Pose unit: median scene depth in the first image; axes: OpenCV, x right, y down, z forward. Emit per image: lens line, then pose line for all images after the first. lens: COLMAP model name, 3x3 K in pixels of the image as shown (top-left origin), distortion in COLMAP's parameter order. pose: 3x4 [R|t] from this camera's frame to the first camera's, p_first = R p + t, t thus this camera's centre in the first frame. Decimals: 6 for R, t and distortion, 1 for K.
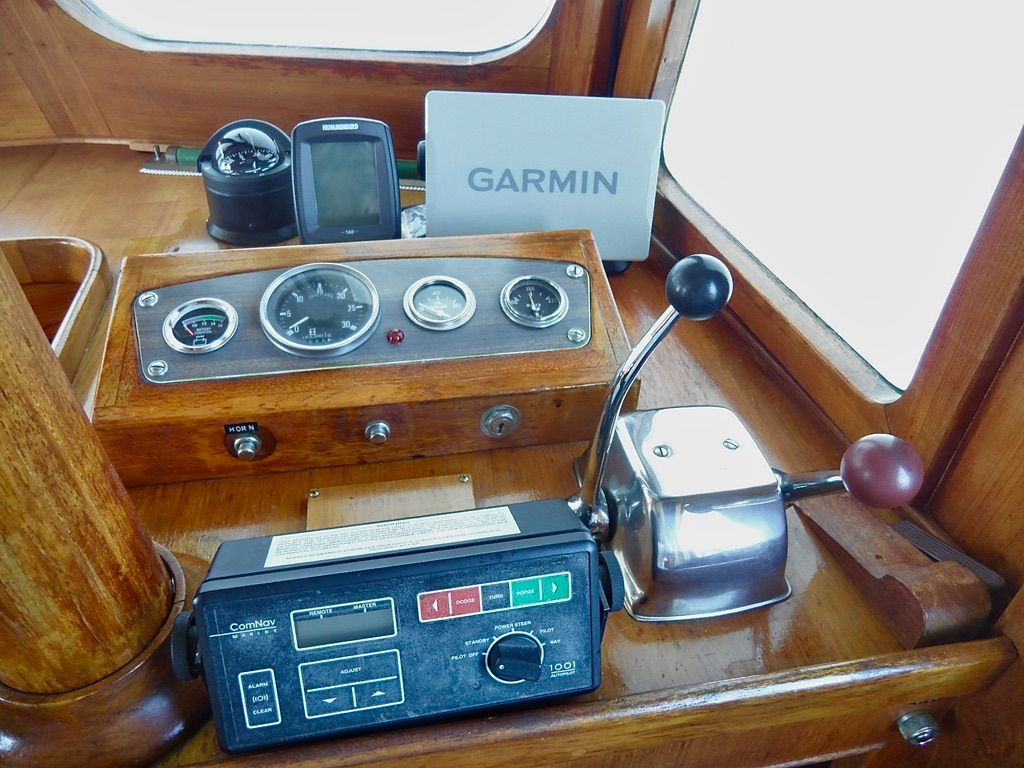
lens RADIAL K [[728.5, 0, 517.3], [0, 728.5, 377.3], [0, 0, 1]] dist [-0.045570, 0.046389]
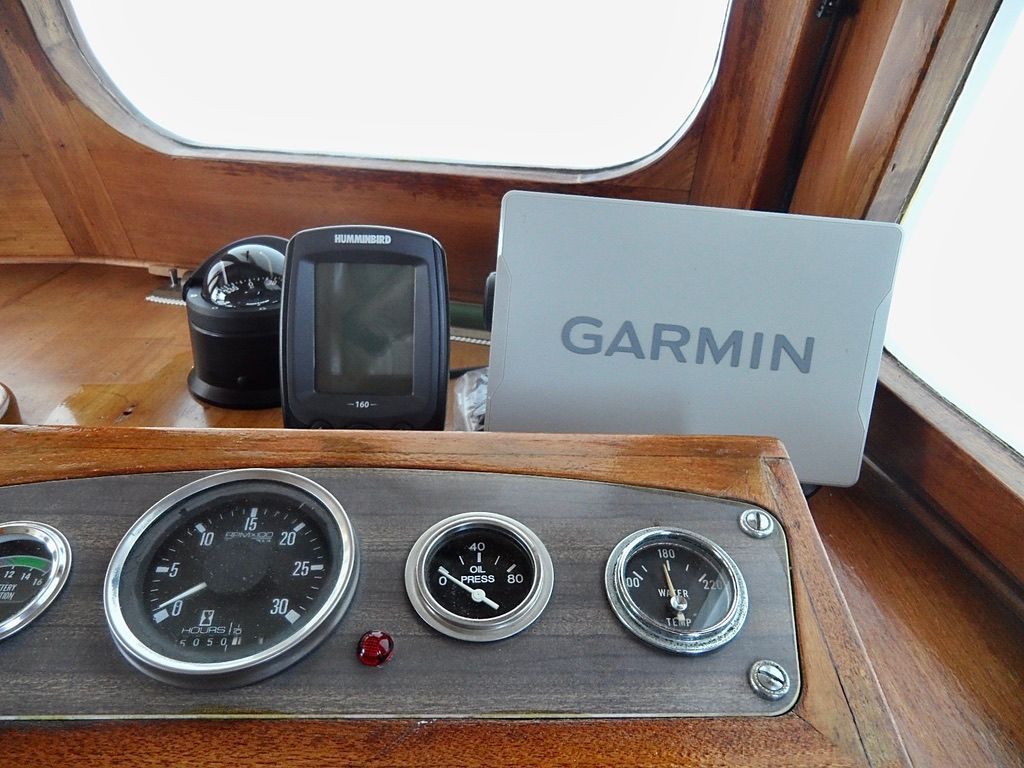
lens RADIAL K [[728.5, 0, 517.3], [0, 728.5, 377.3], [0, 0, 1]] dist [-0.045570, 0.046389]
pose [[0.989173, 0.068790, -0.129632, -0.022078], [-0.094724, 0.973964, -0.205967, -0.104779], [0.112089, 0.216016, 0.969935, 0.399265]]
